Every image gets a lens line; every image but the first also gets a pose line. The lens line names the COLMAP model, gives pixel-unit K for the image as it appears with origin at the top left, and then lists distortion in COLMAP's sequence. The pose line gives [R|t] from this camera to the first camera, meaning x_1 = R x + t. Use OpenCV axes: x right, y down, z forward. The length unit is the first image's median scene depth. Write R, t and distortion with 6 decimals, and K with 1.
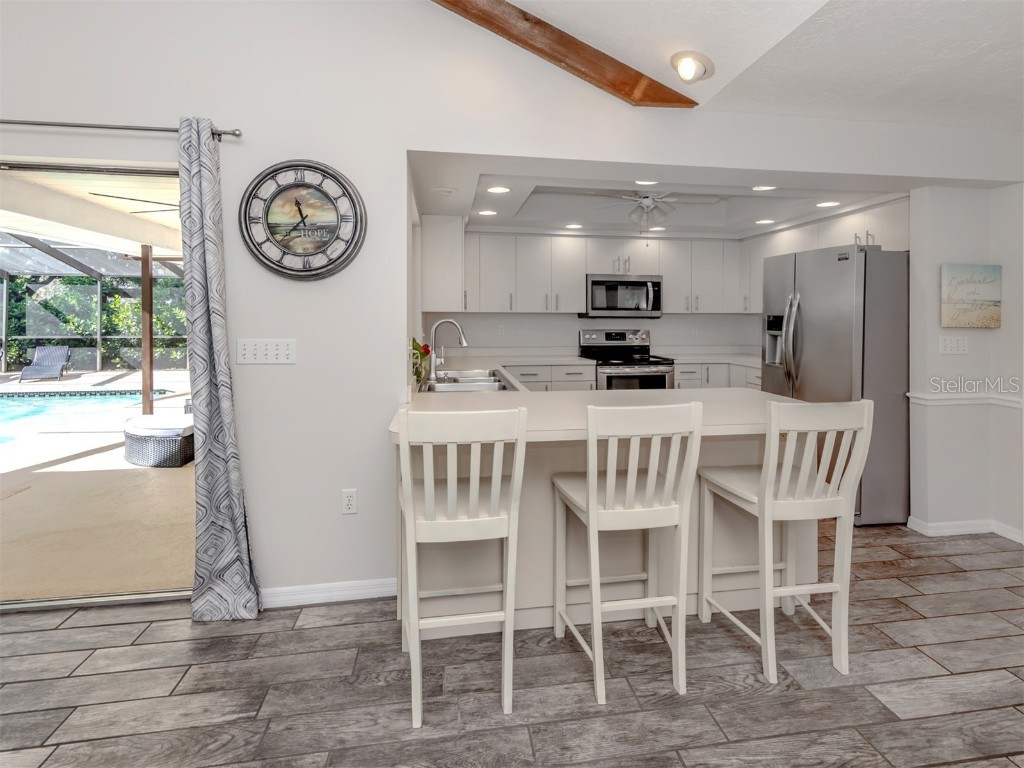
lens RADIAL K [[511.8, 0, 520.5], [0, 511.8, 317.9], [0, 0, 1]] dist [0.005423, 0.000426]
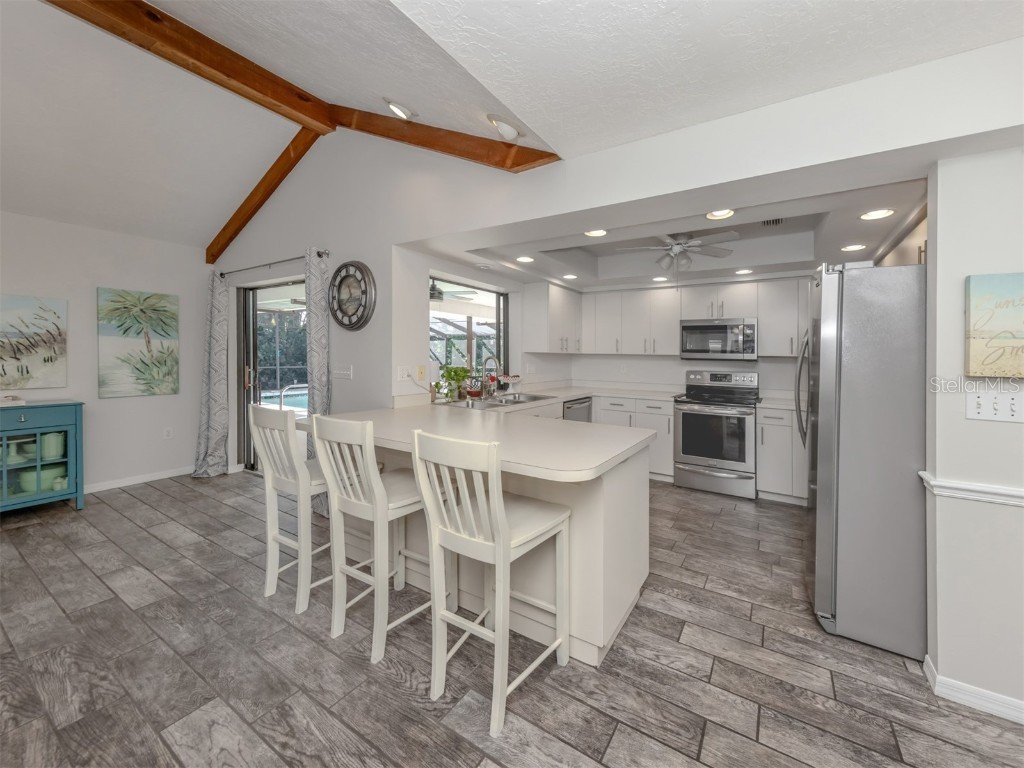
lens RADIAL K [[375.6, 0, 574.1], [0, 375.6, 360.9], [0, 0, 1]] dist [0.001527, 0.000182]
pose [[0.798174, 0.017255, -0.602179, 0.696583], [-0.018811, 0.999816, 0.003715, 0.006579], [0.602133, 0.008362, 0.798352, 0.329949]]
